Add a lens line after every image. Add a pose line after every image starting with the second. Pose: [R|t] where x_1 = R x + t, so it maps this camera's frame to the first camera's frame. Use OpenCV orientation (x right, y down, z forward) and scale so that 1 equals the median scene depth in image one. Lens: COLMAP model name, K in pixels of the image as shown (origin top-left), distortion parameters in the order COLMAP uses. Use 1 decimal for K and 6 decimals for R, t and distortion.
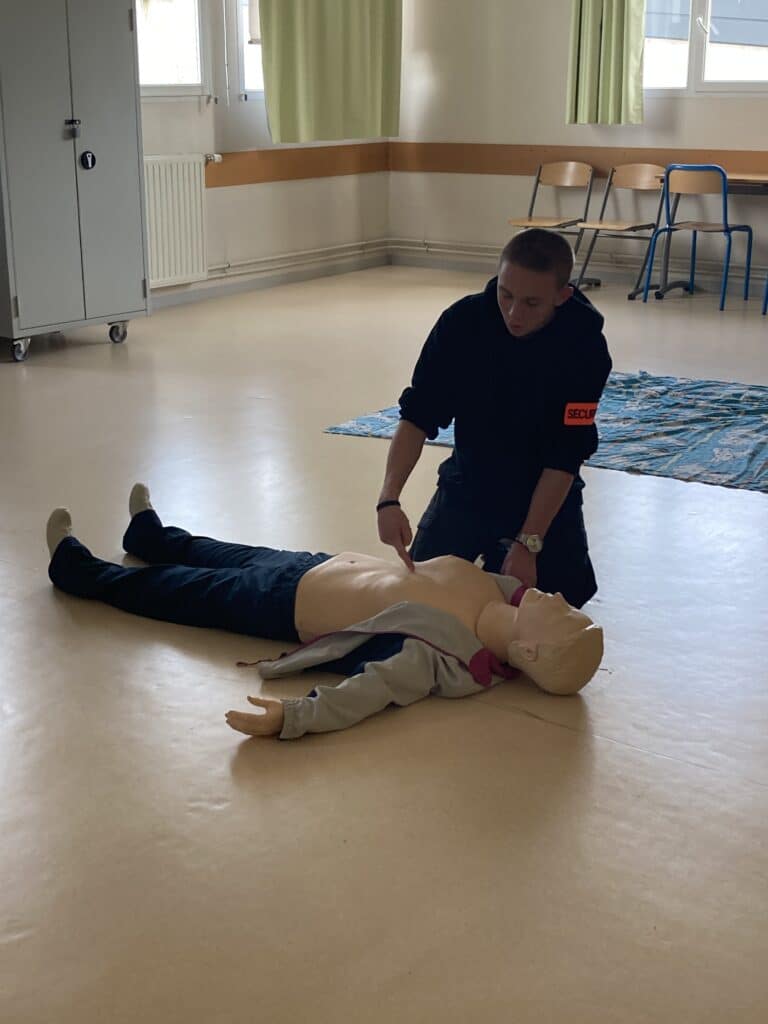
lens RADIAL K [[1347.7, 0, 384.0], [0, 1347.7, 512.0], [0, 0, 1]] dist [-0.011414, -0.025594]
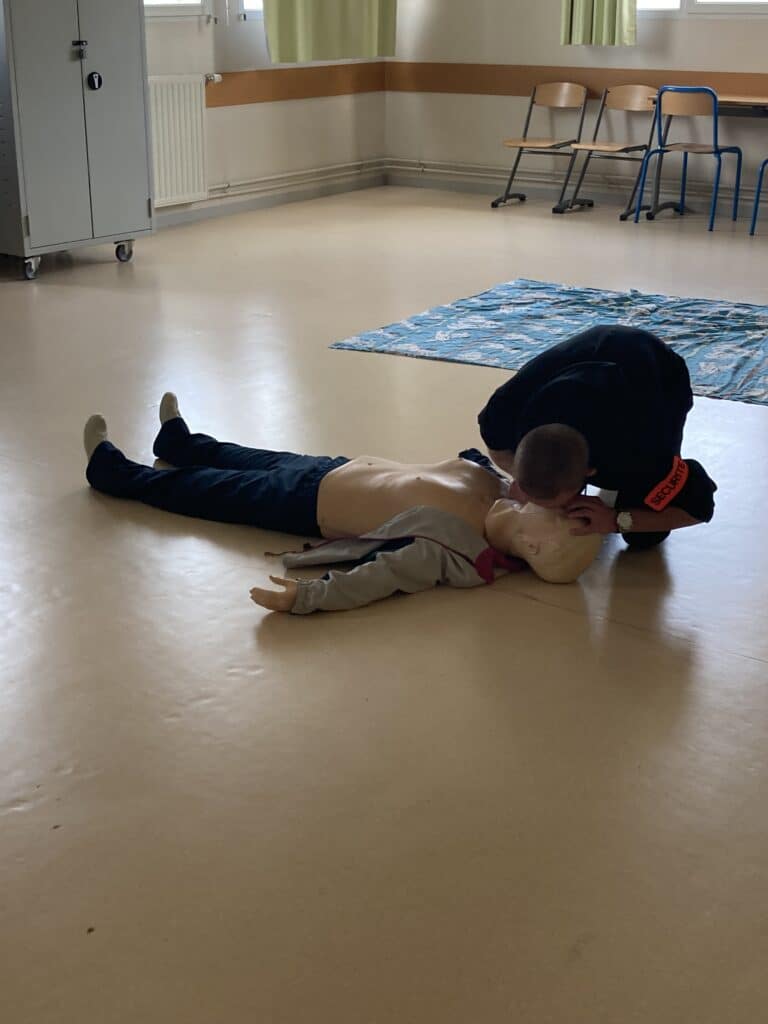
lens RADIAL K [[1357.9, 0, 384.0], [0, 1357.9, 512.0], [0, 0, 1]] dist [0.006611, -0.024140]
pose [[0.999942, -0.000371, 0.010743, -0.010577], [-0.000240, 0.998383, 0.056842, 0.006299], [-0.010747, -0.056842, 0.998325, -0.048407]]
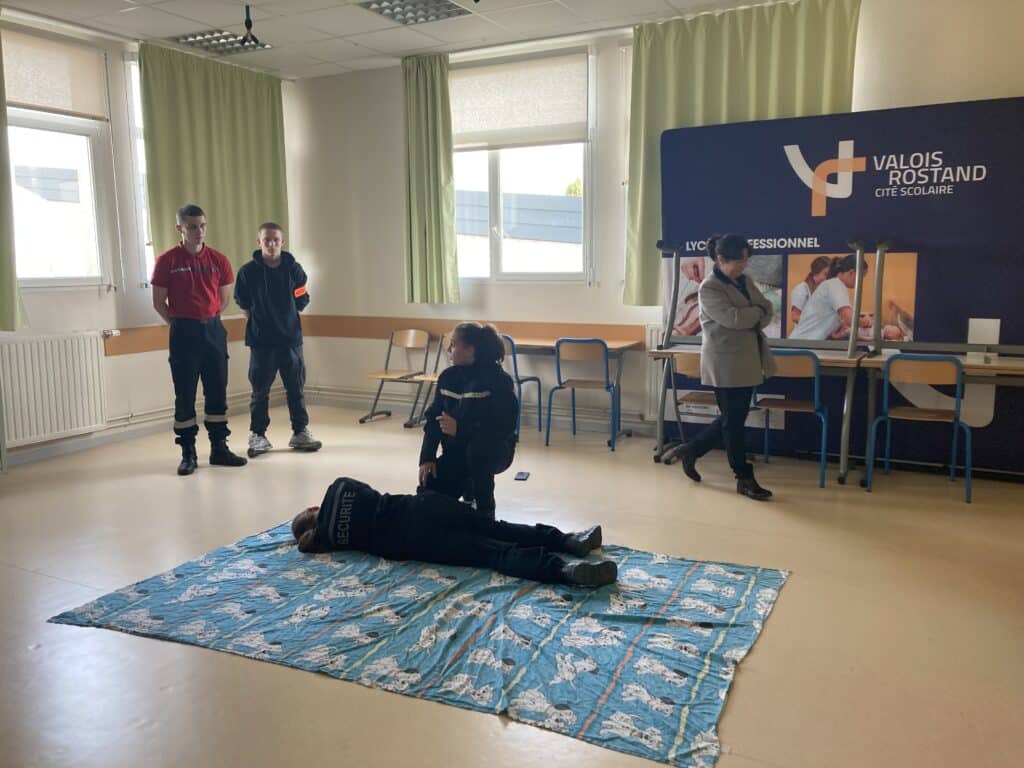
lens RADIAL K [[839.9, 0, 512.0], [0, 839.9, 384.0], [0, 0, 1]] dist [0.035319, -0.006450]
pose [[0.990235, -0.022258, 0.137622, 0.148415], [0.044475, 0.986027, -0.160540, -0.081790], [-0.132126, 0.165093, 0.977388, 0.210409]]
